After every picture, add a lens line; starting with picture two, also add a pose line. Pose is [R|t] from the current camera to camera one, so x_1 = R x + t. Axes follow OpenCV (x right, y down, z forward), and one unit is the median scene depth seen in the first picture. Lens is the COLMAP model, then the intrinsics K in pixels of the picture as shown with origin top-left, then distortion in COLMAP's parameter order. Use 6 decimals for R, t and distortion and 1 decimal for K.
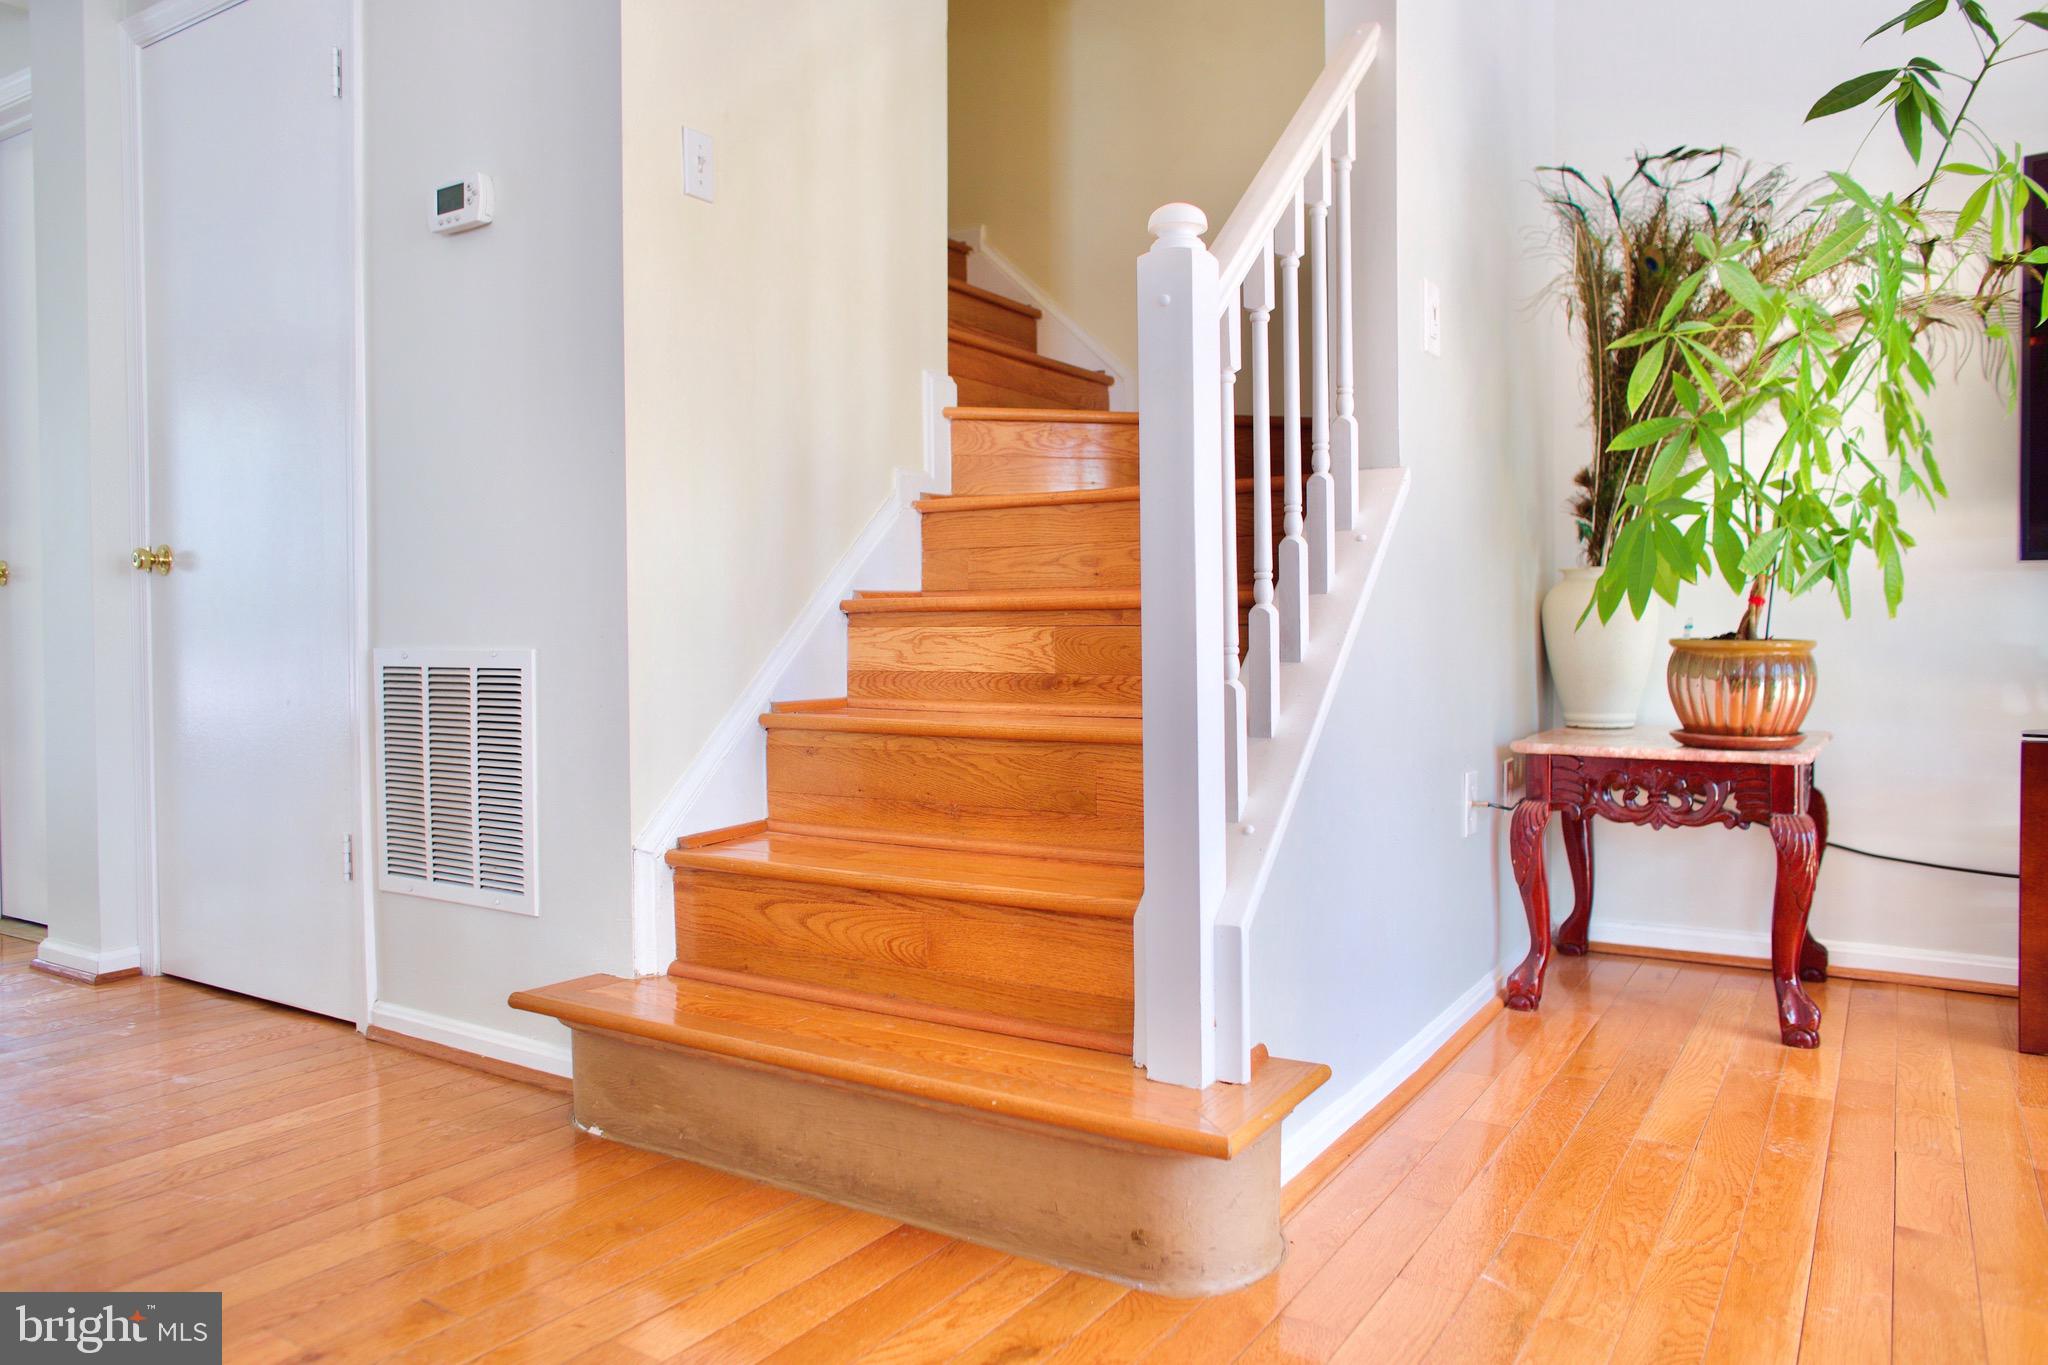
lens RADIAL K [[1415.1, 0, 1031.0], [0, 1415.1, 663.4], [0, 0, 1]] dist [-0.076901, 0.071522]
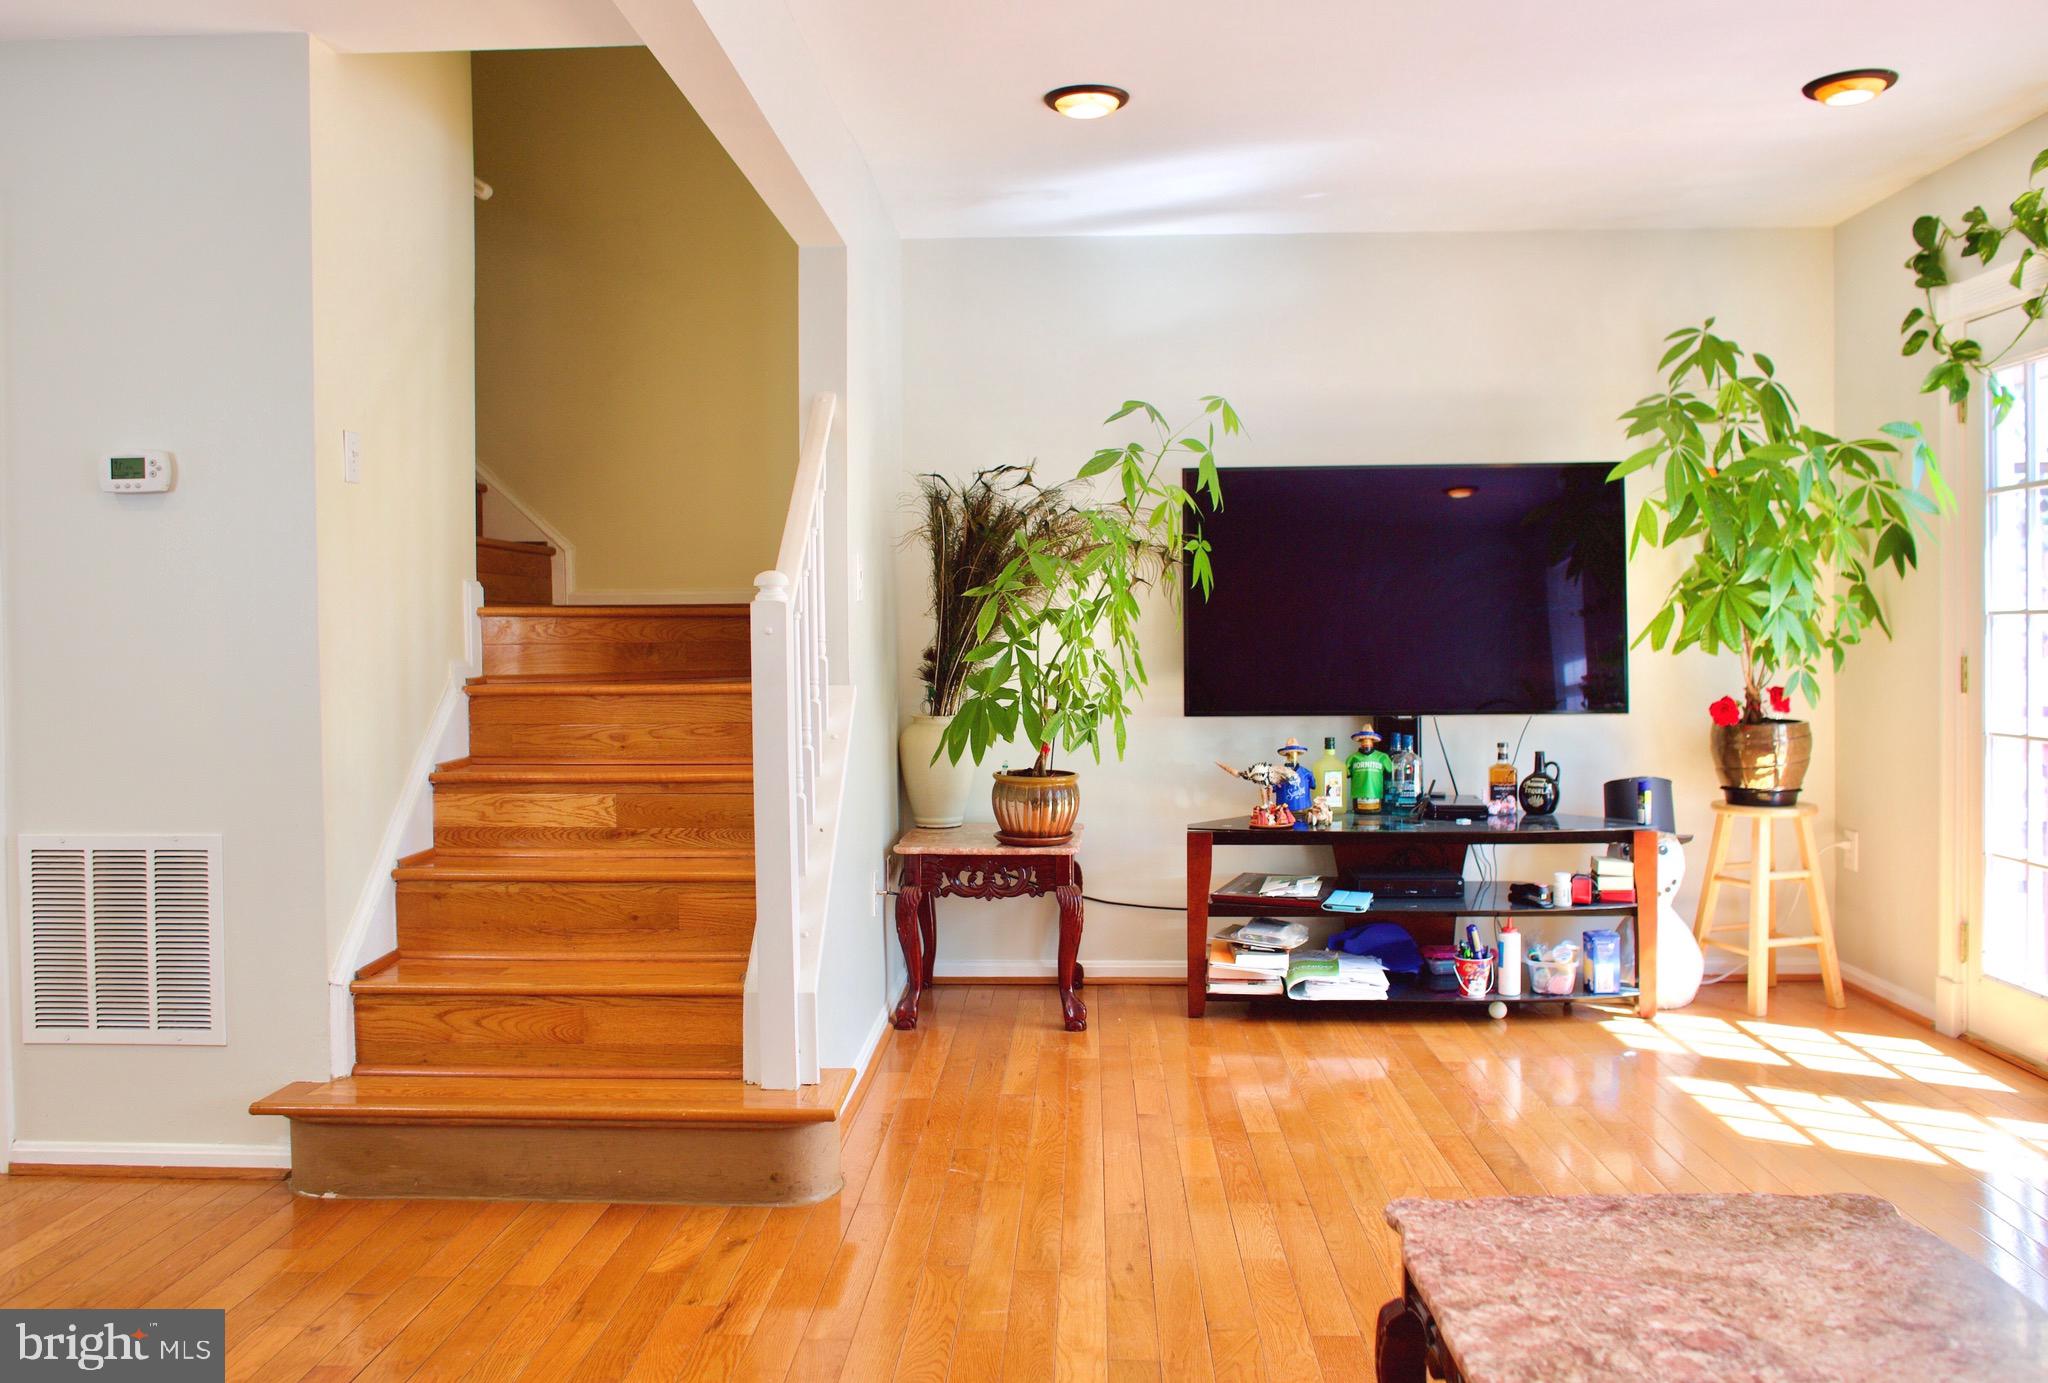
lens RADIAL K [[1472.8, 0, 1030.1], [0, 1472.8, 679.6], [0, 0, 1]] dist [-0.036933, 0.004969]
pose [[0.868761, -0.007514, 0.495175, -0.340451], [0.014186, 0.999852, -0.009717, -0.117196], [-0.495029, 0.015467, 0.868739, -0.469140]]
